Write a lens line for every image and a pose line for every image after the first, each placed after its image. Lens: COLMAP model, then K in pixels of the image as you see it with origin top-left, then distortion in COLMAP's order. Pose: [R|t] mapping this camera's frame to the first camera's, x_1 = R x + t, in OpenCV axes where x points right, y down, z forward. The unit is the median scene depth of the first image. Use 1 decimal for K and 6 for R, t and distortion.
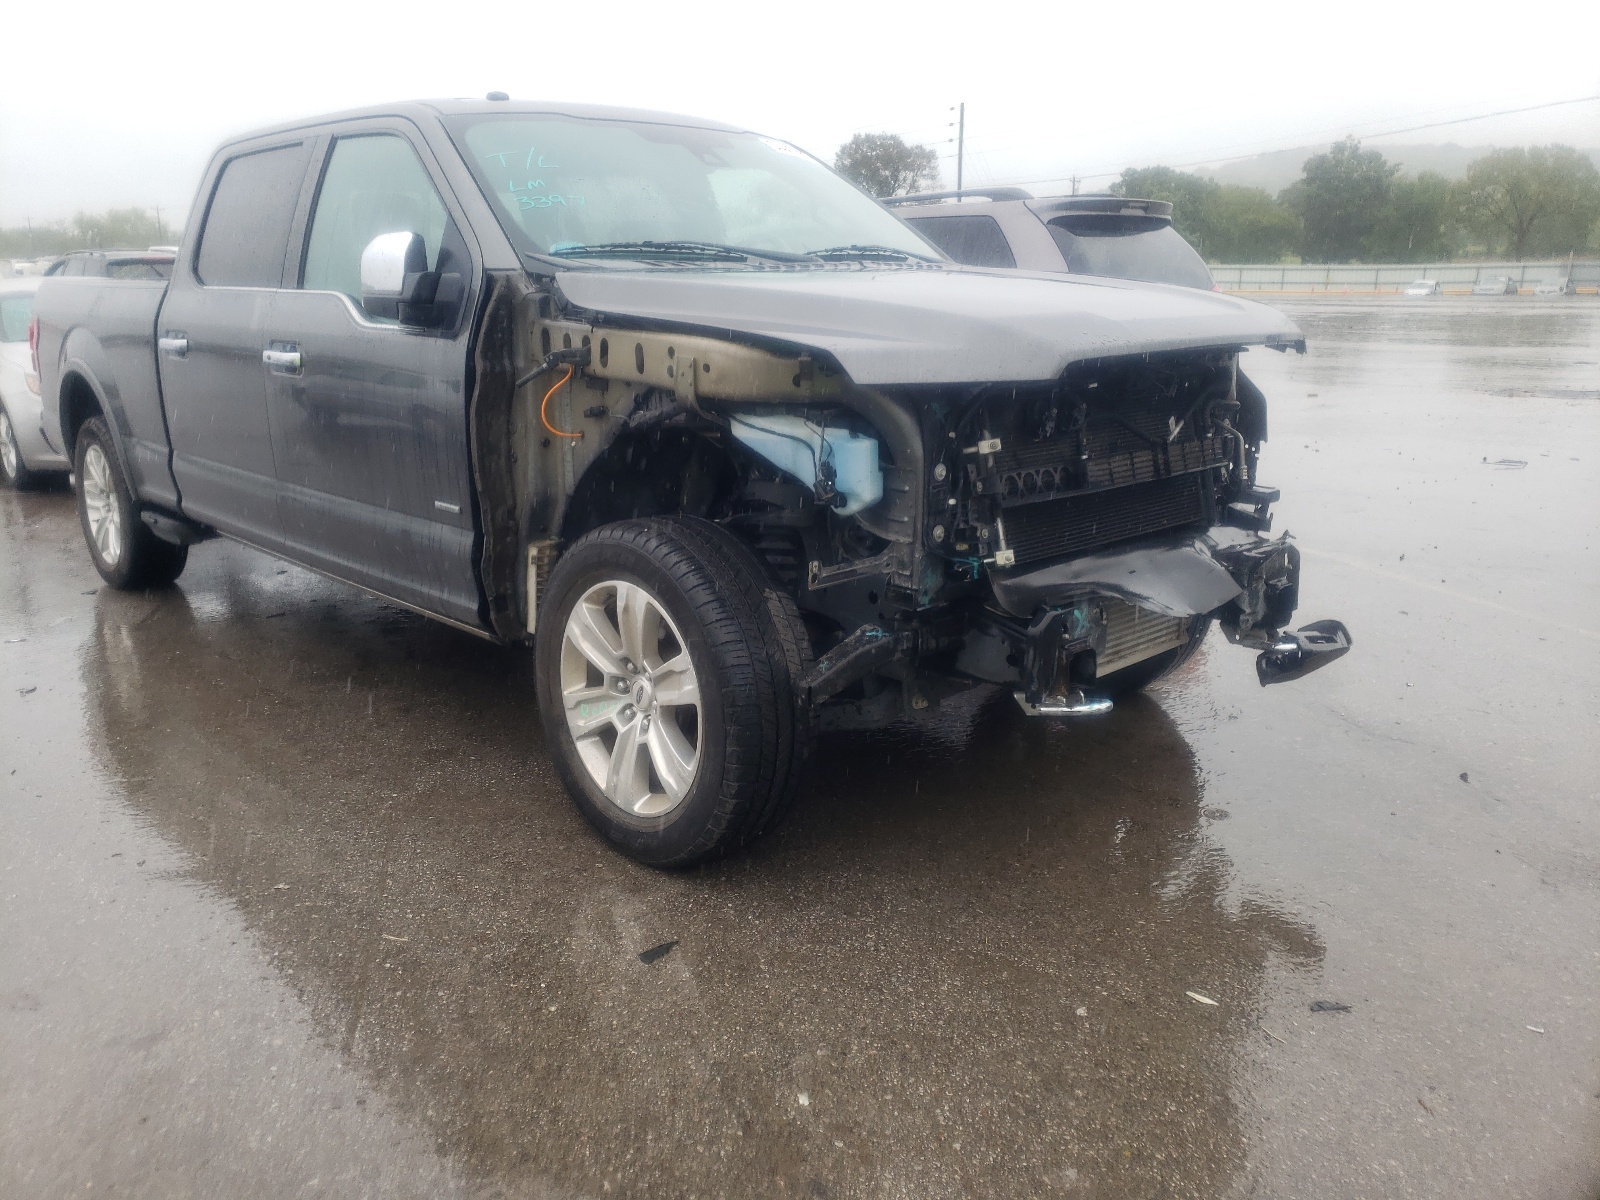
lens RADIAL K [[1219.1, 0, 785.2], [0, 1219.1, 603.7], [0, 0, 1]] dist [0.029087, -0.003331]
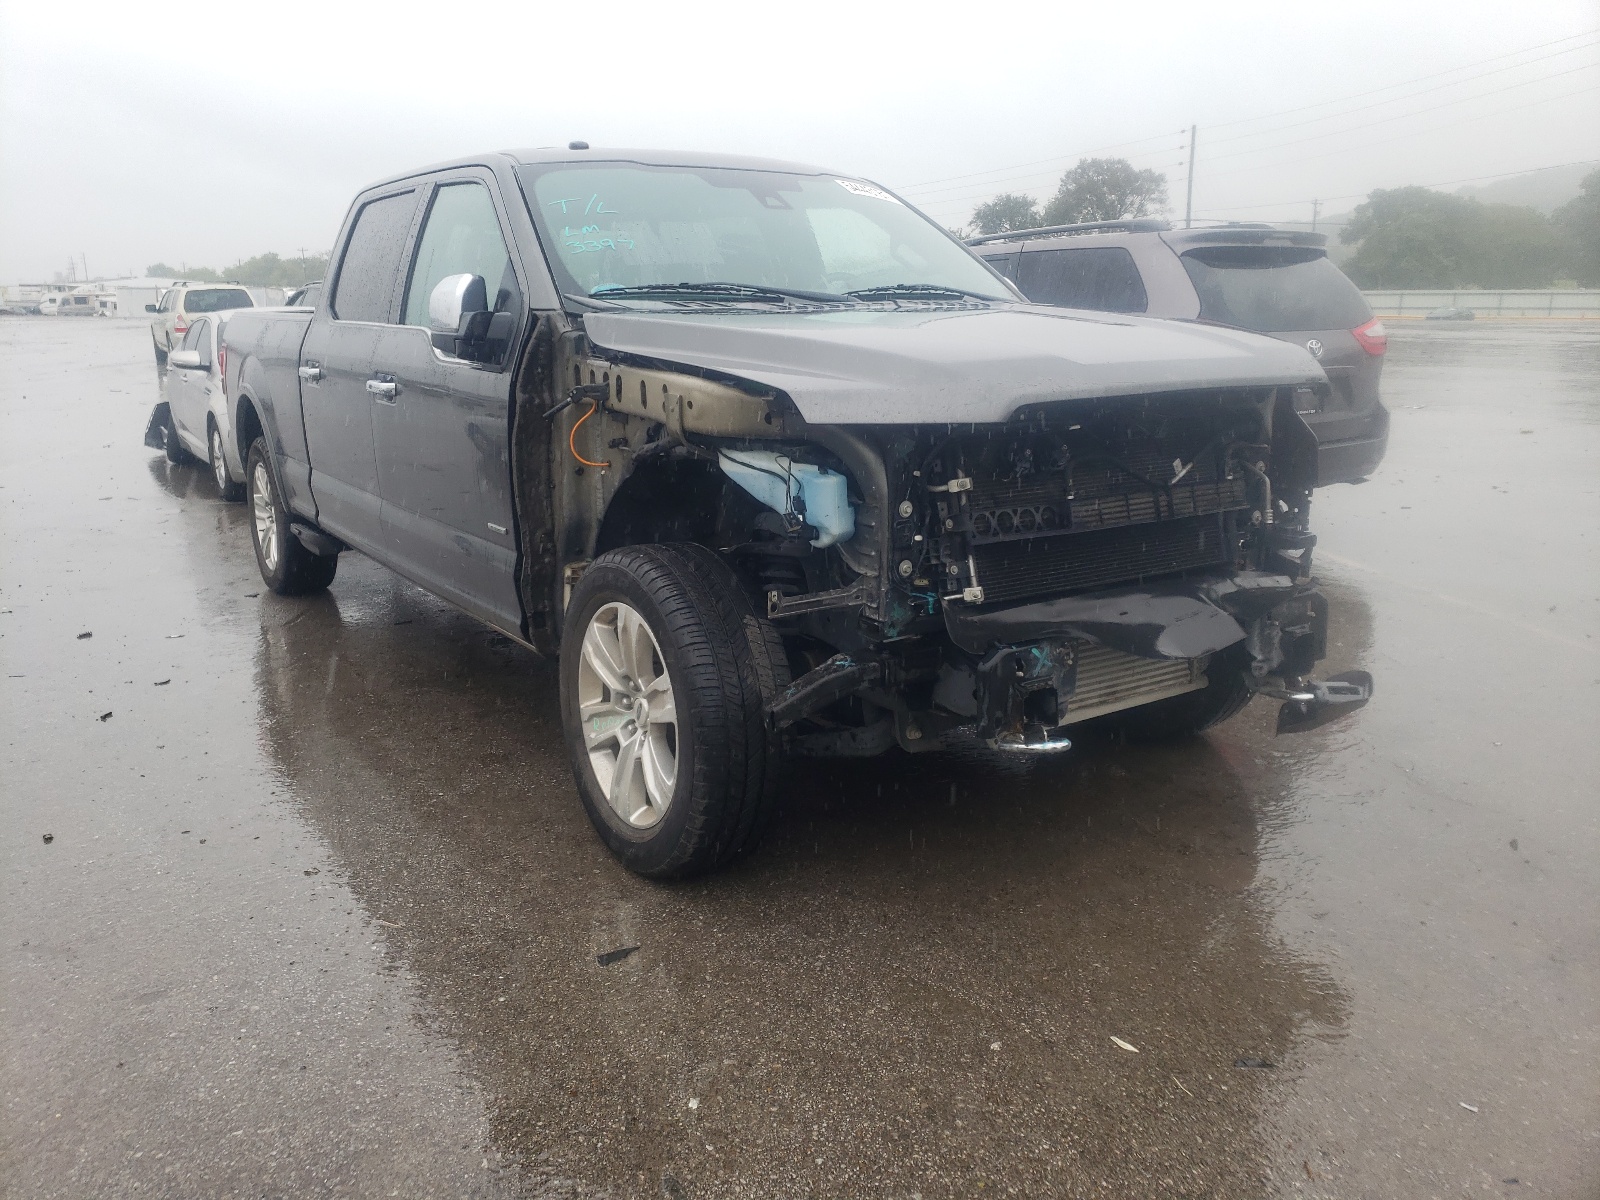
lens RADIAL K [[1219.1, 0, 810.6], [0, 1219.1, 604.7], [0, 0, 1]] dist [0.029087, -0.003331]
pose [[0.988487, 0.038046, -0.146443, 0.174824], [-0.040832, 0.999037, -0.016065, -0.006434], [0.145690, 0.021859, 0.989089, -0.022988]]
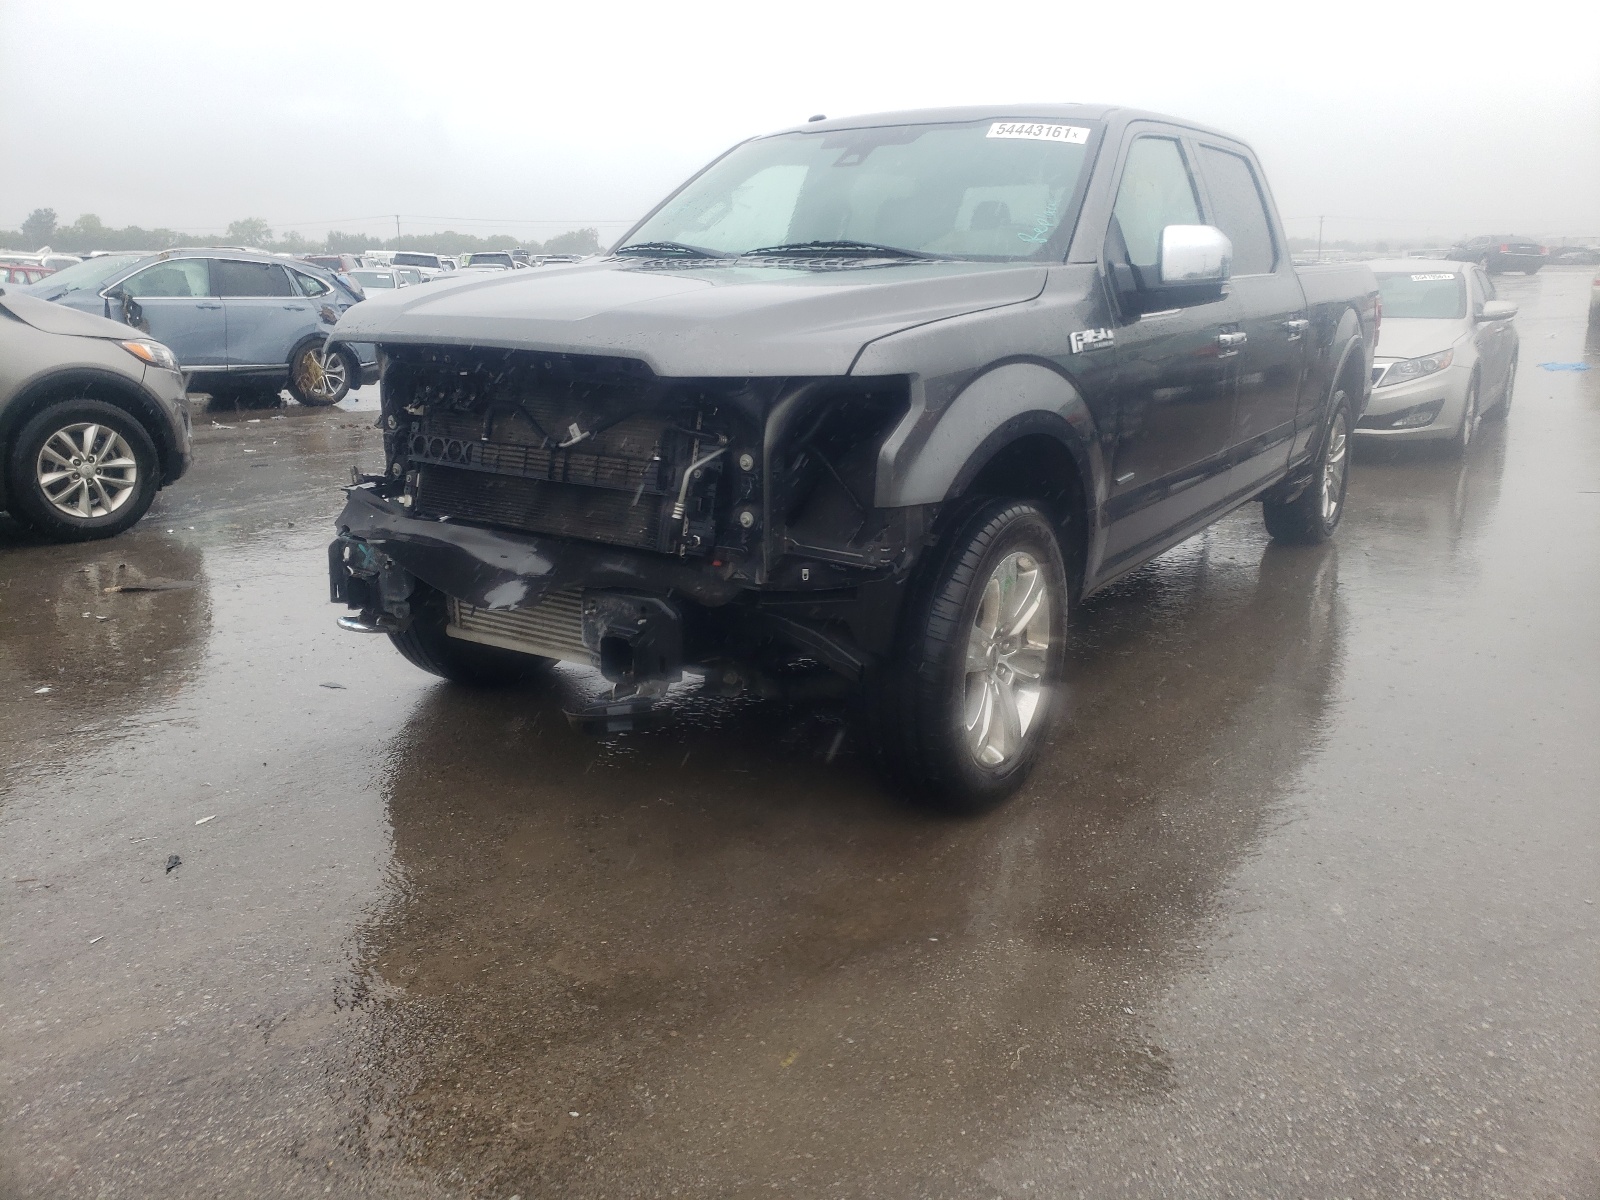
lens RADIAL K [[1219.1, 0, 799.7], [0, 1219.1, 592.3], [0, 0, 1]] dist [0.029087, -0.003331]
pose [[0.214281, 0.257143, -0.942317, 1.330717], [-0.243354, 0.948359, 0.203454, -0.271392], [0.945972, 0.185720, 0.265792, 0.952918]]
